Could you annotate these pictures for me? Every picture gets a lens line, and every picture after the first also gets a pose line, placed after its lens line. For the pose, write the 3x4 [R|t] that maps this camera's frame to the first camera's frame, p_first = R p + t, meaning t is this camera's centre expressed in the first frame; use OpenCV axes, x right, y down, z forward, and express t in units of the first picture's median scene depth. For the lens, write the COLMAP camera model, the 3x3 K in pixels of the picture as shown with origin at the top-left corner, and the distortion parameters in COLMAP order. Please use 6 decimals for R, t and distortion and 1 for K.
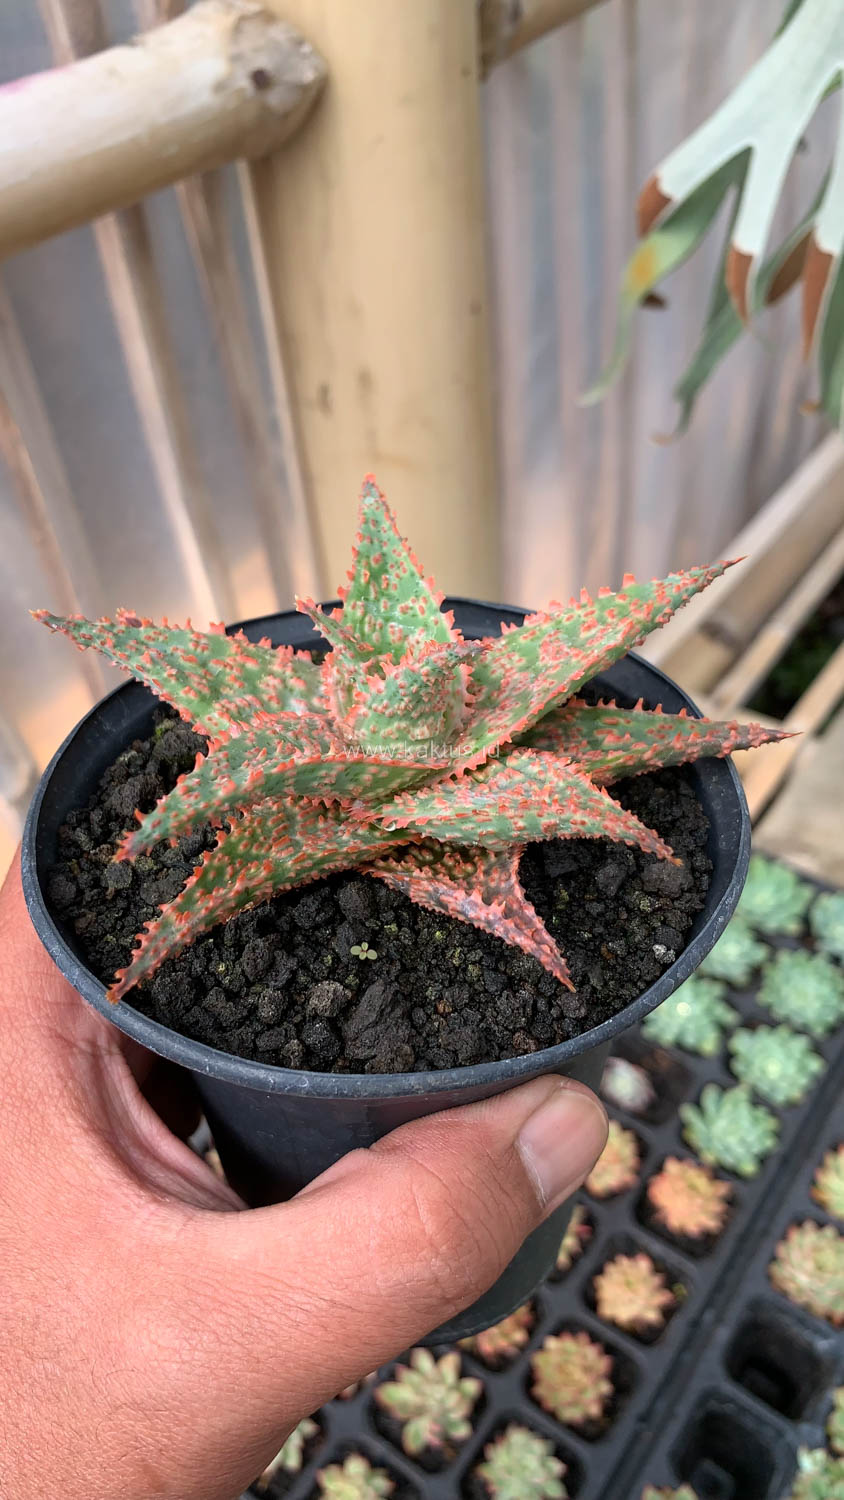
lens RADIAL K [[1184.1, 0, 405.2], [0, 1184.1, 732.3], [0, 0, 1]] dist [0.134815, -0.513947]
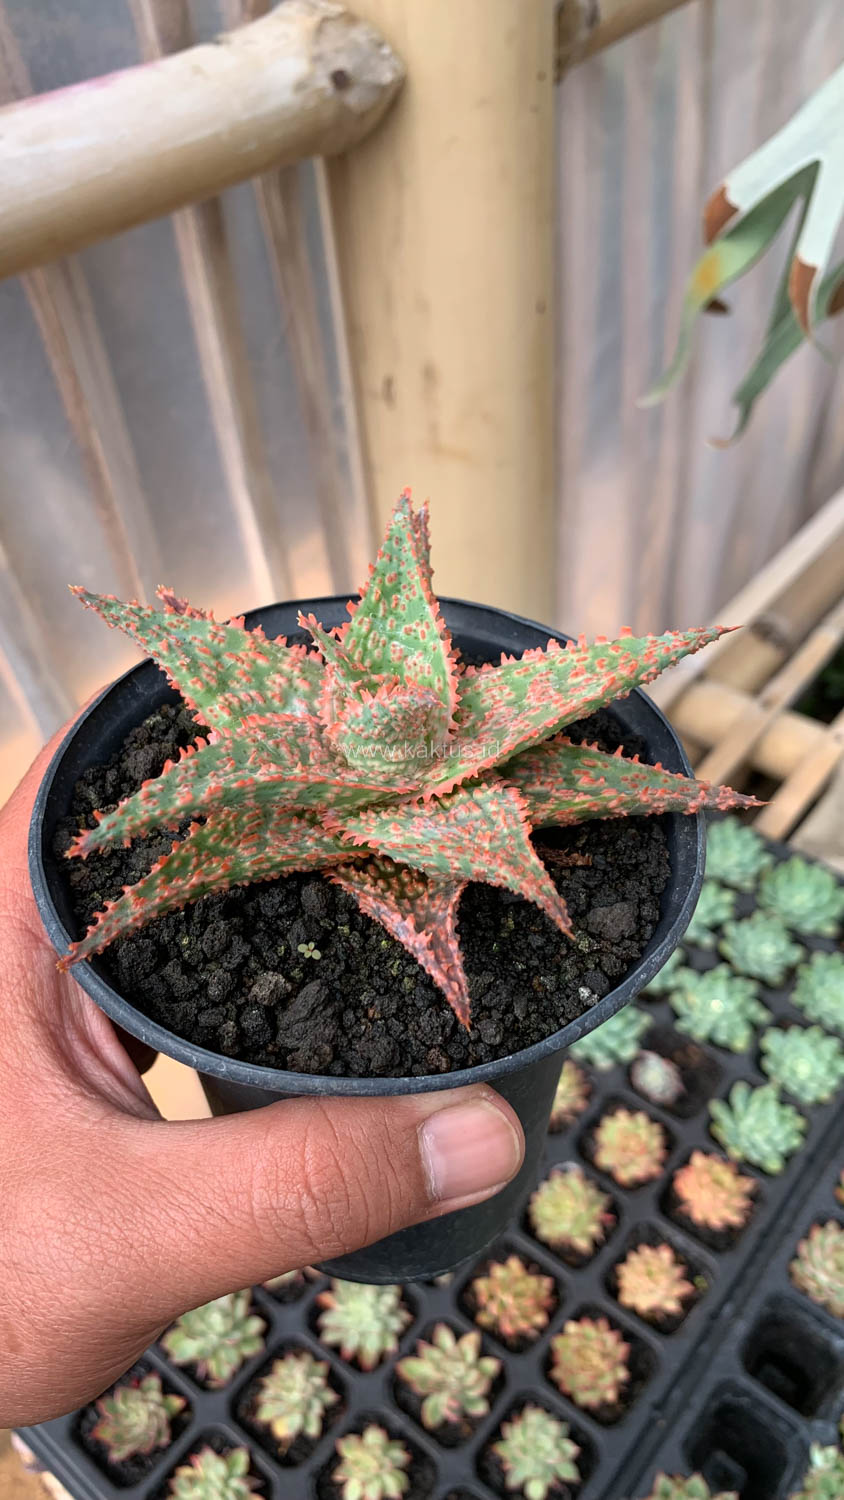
lens RADIAL K [[1161.5, 0, 393.8], [0, 1161.5, 734.3], [0, 0, 1]] dist [0.090632, -0.000922]
pose [[0.984750, 0.144673, -0.096633, 0.110120], [-0.138038, 0.987794, 0.072171, -0.093905], [0.105895, -0.057731, 0.992700, -0.038164]]
